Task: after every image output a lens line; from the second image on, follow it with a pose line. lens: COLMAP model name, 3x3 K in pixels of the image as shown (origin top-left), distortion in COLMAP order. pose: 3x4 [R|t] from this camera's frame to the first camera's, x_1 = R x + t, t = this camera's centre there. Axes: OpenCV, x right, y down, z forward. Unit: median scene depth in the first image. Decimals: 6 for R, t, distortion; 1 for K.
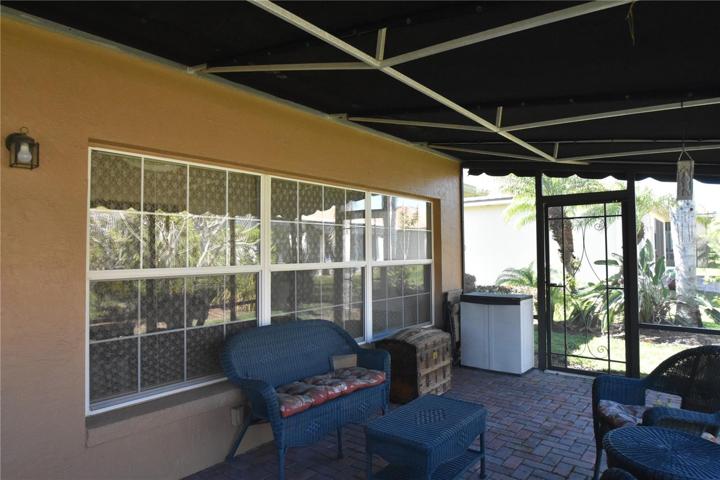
lens RADIAL K [[452.2, 0, 361.4], [0, 452.2, 238.7], [0, 0, 1]] dist [-0.027770, -0.003067]
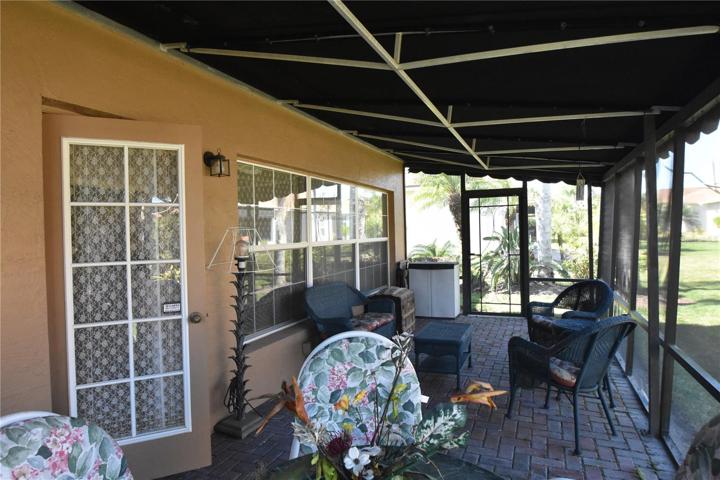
lens RADIAL K [[440.4, 0, 361.3], [0, 440.4, 237.7], [0, 0, 1]] dist [-0.042169, 0.021728]
pose [[0.960084, -0.017154, 0.279185, -0.284081], [0.006297, 0.999190, 0.039737, -0.004857], [-0.279641, -0.036393, 0.959415, -0.210820]]
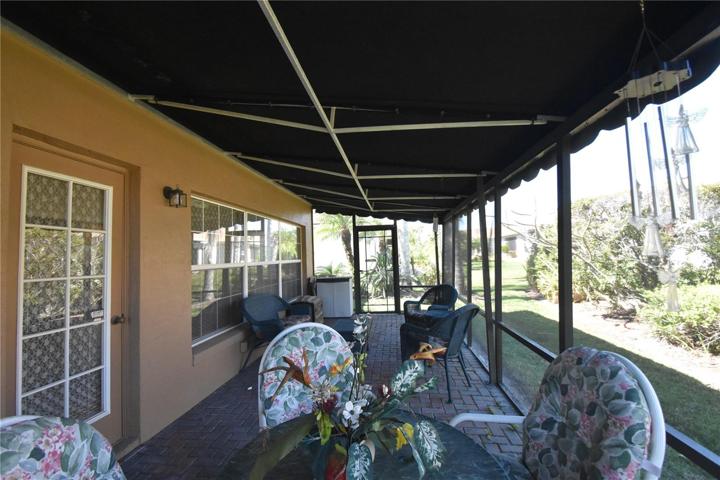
lens RADIAL K [[317.7, 0, 359.2], [0, 317.7, 237.6], [0, 0, 1]] dist [-0.000888, -0.000760]
pose [[0.847904, 0.009984, 0.530056, -0.324190], [0.011599, 0.999234, -0.037376, 0.008406], [-0.530023, 0.037839, 0.847139, -0.189073]]
